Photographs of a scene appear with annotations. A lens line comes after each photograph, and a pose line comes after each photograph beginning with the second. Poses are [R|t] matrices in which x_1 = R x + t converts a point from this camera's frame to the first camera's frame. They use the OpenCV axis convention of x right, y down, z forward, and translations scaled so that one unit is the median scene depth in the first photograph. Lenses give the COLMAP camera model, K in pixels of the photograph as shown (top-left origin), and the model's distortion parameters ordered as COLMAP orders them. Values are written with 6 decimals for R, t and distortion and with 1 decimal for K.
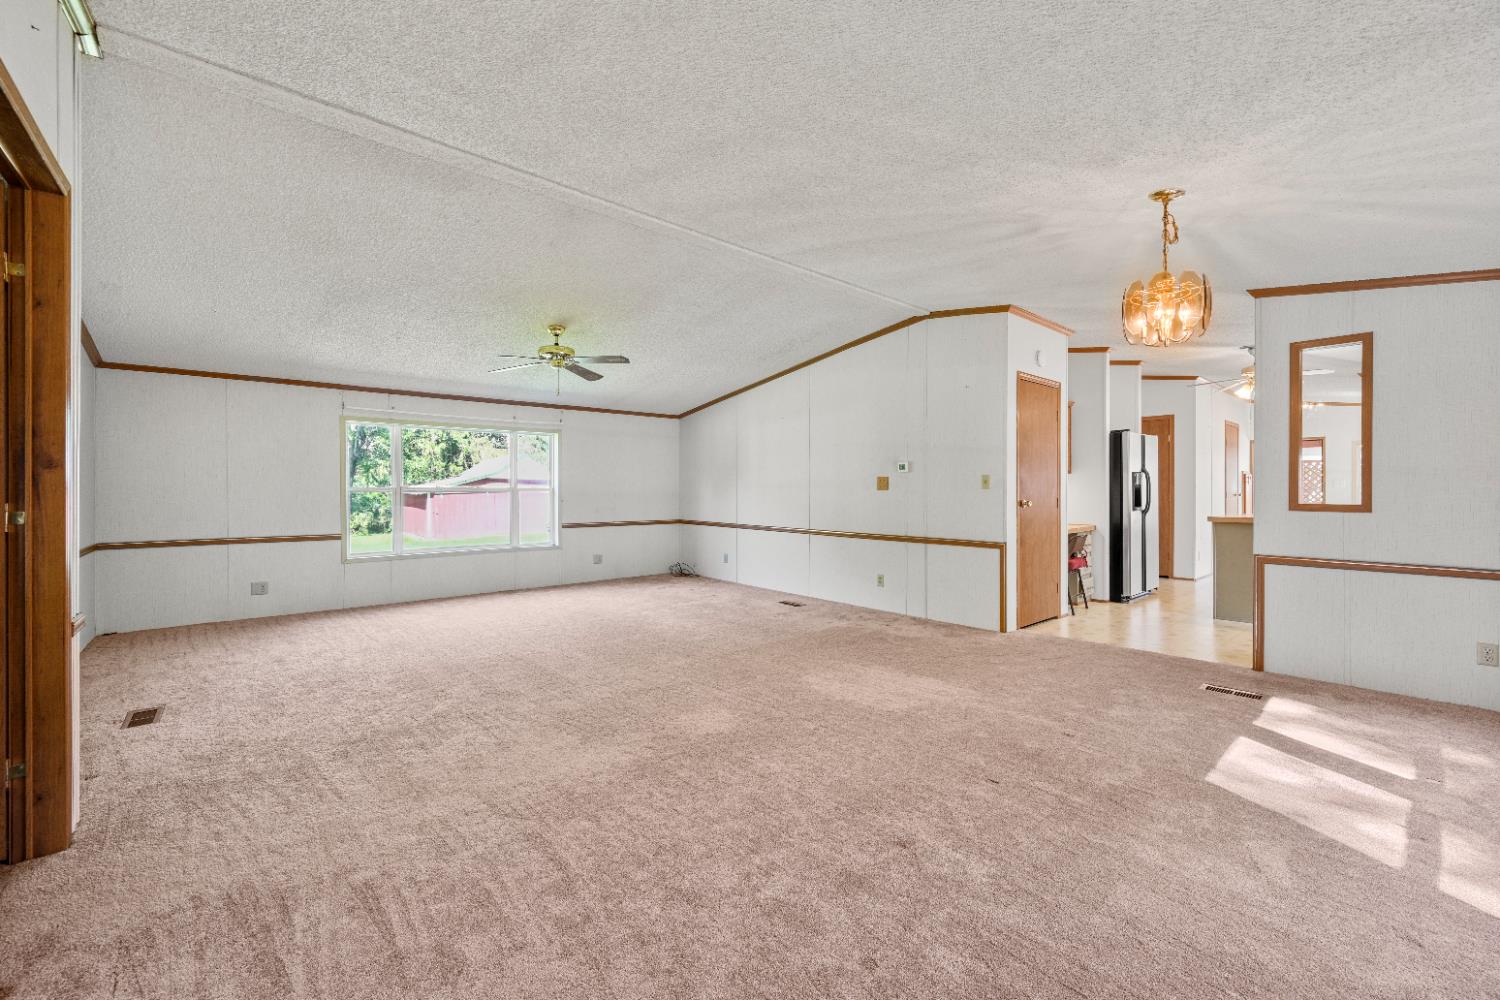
lens RADIAL K [[600.4, 0, 750.0], [0, 600.4, 500.0], [0, 0, 1]] dist [-0.001247, -0.000042]
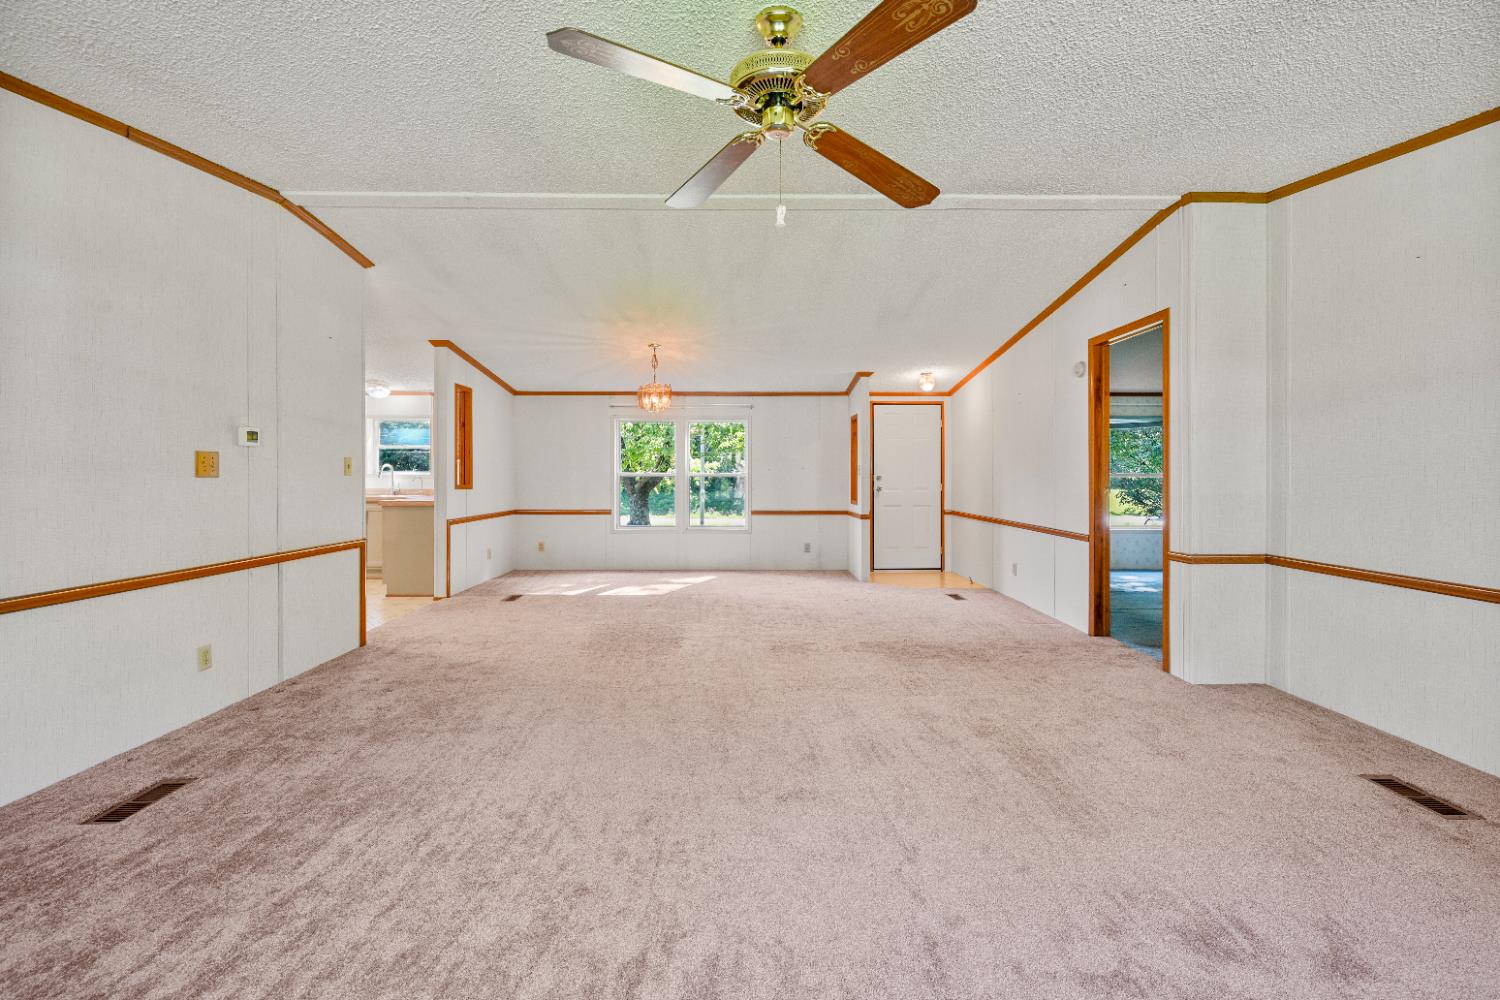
lens RADIAL K [[605.5, 0, 753.8], [0, 605.5, 490.6], [0, 0, 1]] dist [-0.000643, 0.000001]
pose [[-0.764476, -0.017897, 0.644404, -0.491340], [0.009275, 0.999206, 0.038754, -0.022294], [-0.644586, 0.035603, -0.763703, 1.163386]]
